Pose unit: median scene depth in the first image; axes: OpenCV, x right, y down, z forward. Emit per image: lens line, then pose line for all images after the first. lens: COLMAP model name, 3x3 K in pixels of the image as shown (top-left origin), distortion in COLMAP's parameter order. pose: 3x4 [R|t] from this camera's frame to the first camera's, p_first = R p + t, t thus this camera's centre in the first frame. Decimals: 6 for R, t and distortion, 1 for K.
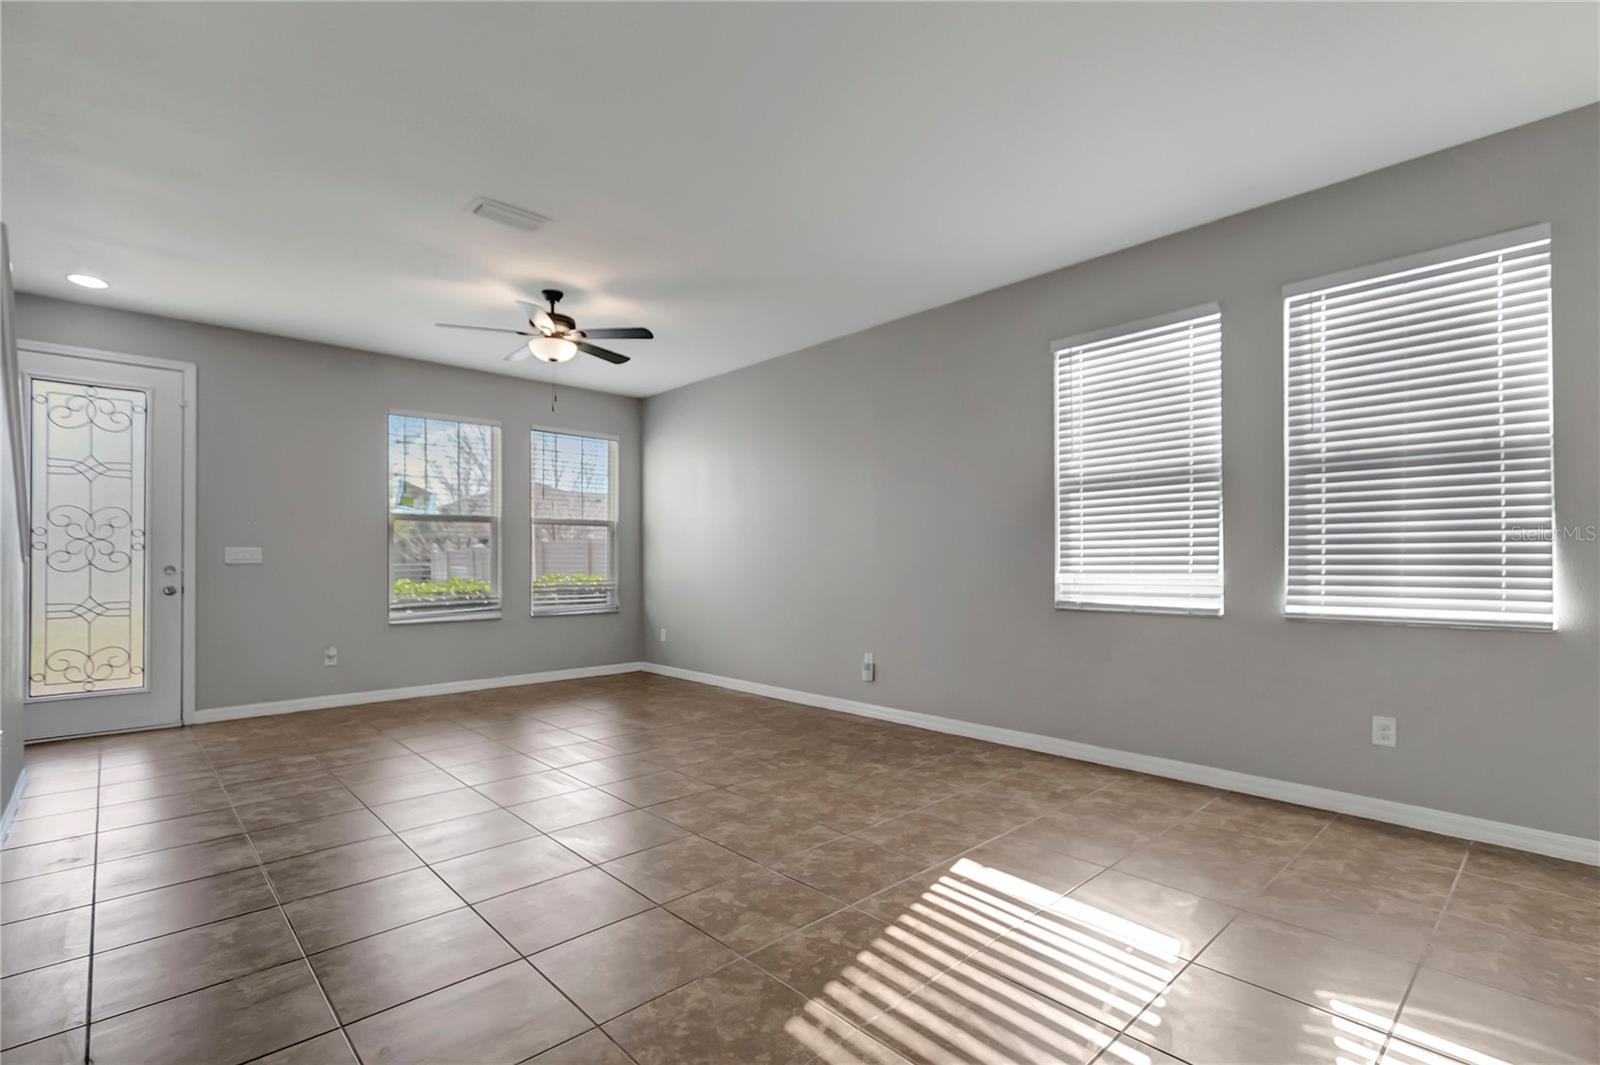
lens RADIAL K [[739.4, 0, 823.1], [0, 739.4, 551.2], [0, 0, 1]] dist [0.005495, -0.001686]
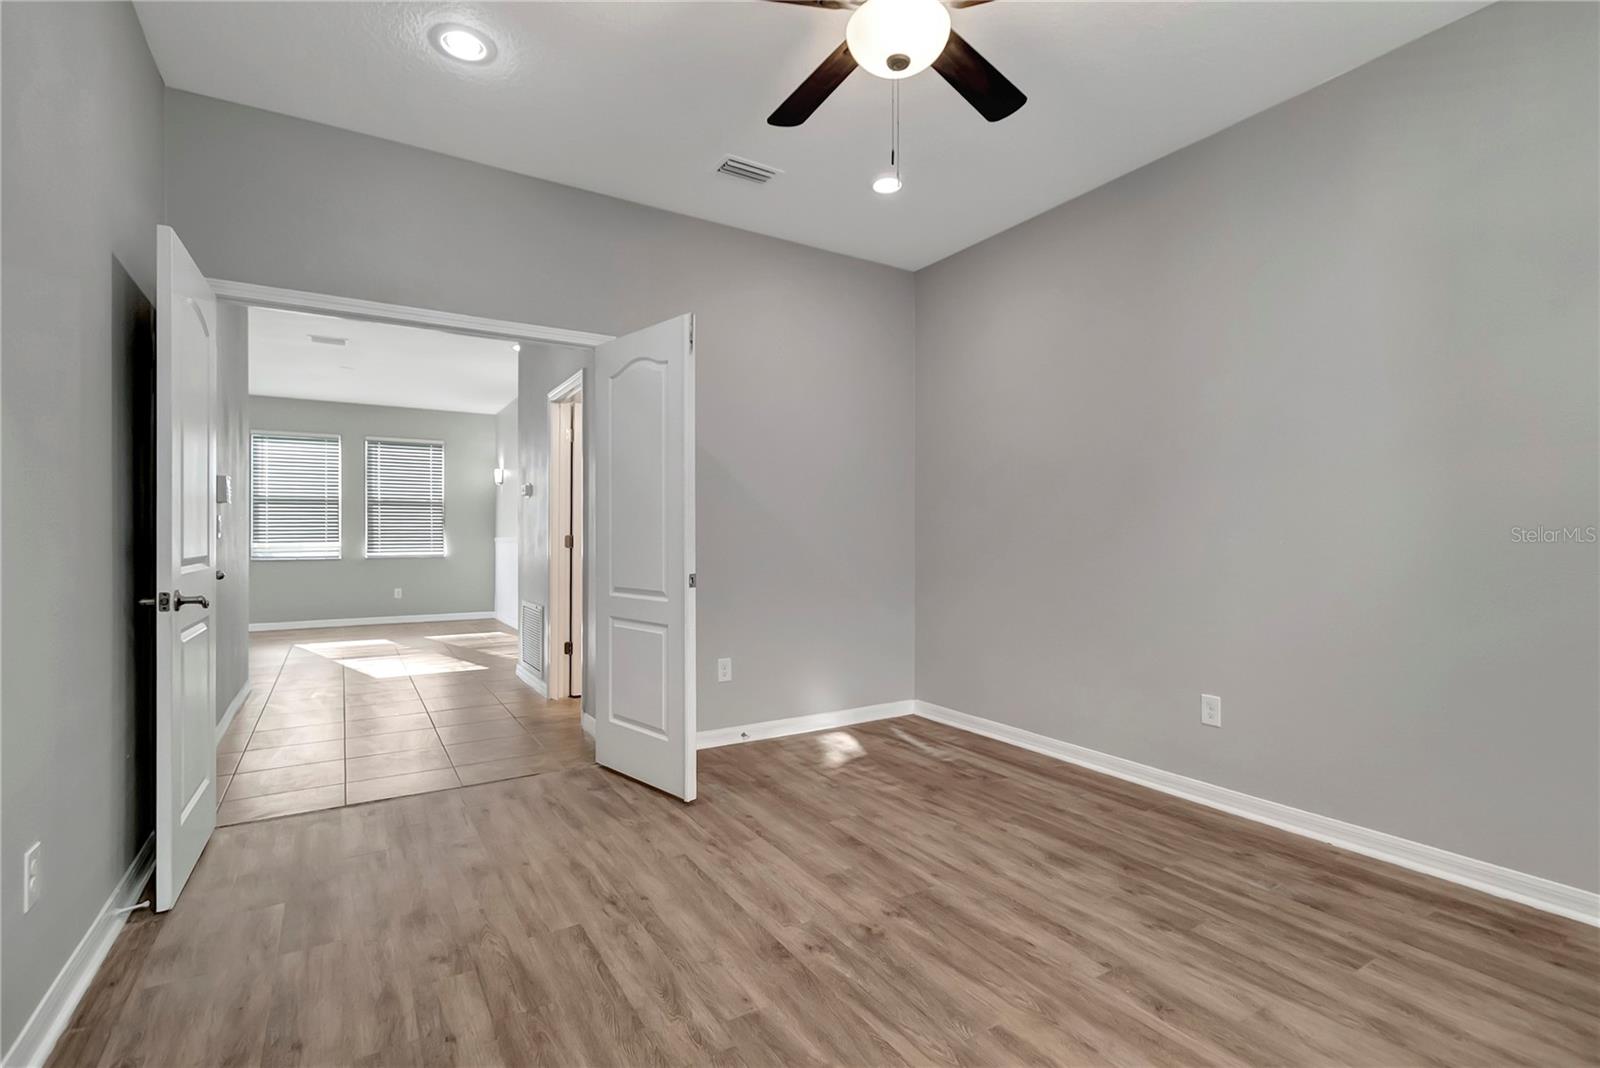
lens RADIAL K [[739.4, 0, 810.5], [0, 739.4, 528.9], [0, 0, 1]] dist [0.005495, -0.001686]
pose [[0.205878, 0.013764, 0.978481, -1.477041], [-0.012067, 0.999861, -0.011526, -0.004459], [-0.978503, -0.009435, 0.206015, -1.005972]]
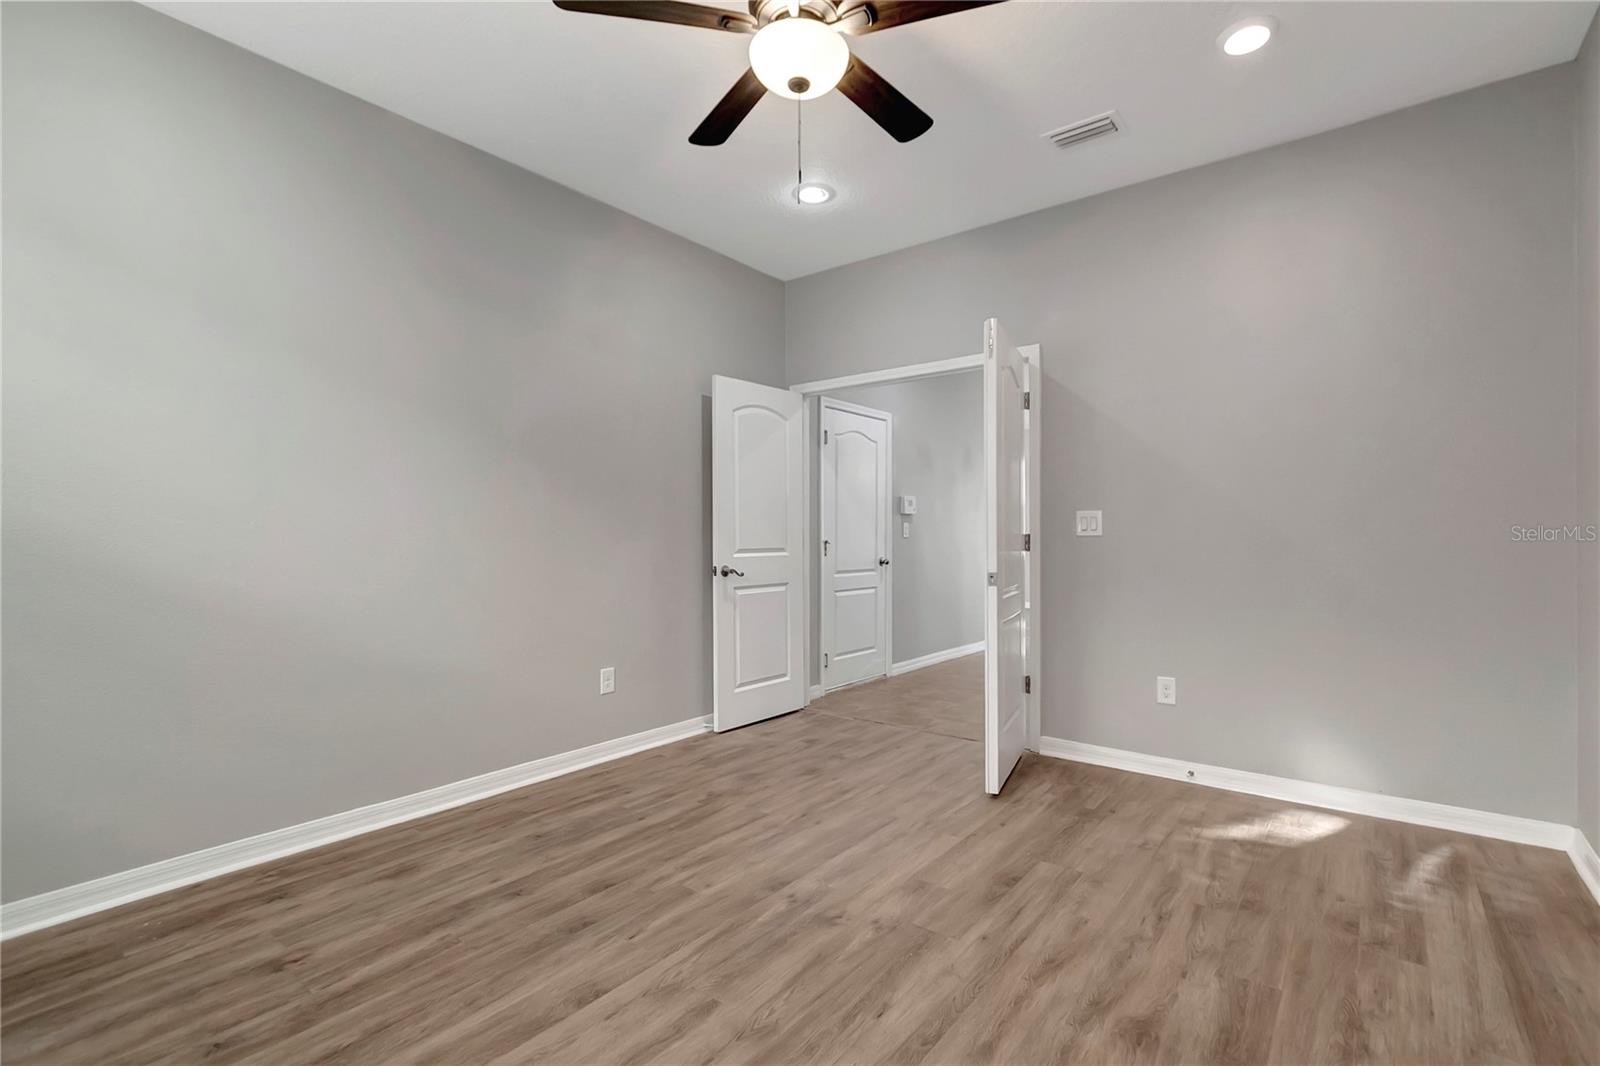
lens RADIAL K [[739.4, 0, 819.0], [0, 739.4, 542.1], [0, 0, 1]] dist [0.005495, -0.001686]
pose [[0.990179, -0.000967, 0.139805, -1.024958], [-0.001605, 0.999832, 0.018279, -0.008093], [-0.139799, -0.018324, 0.990010, -1.479920]]
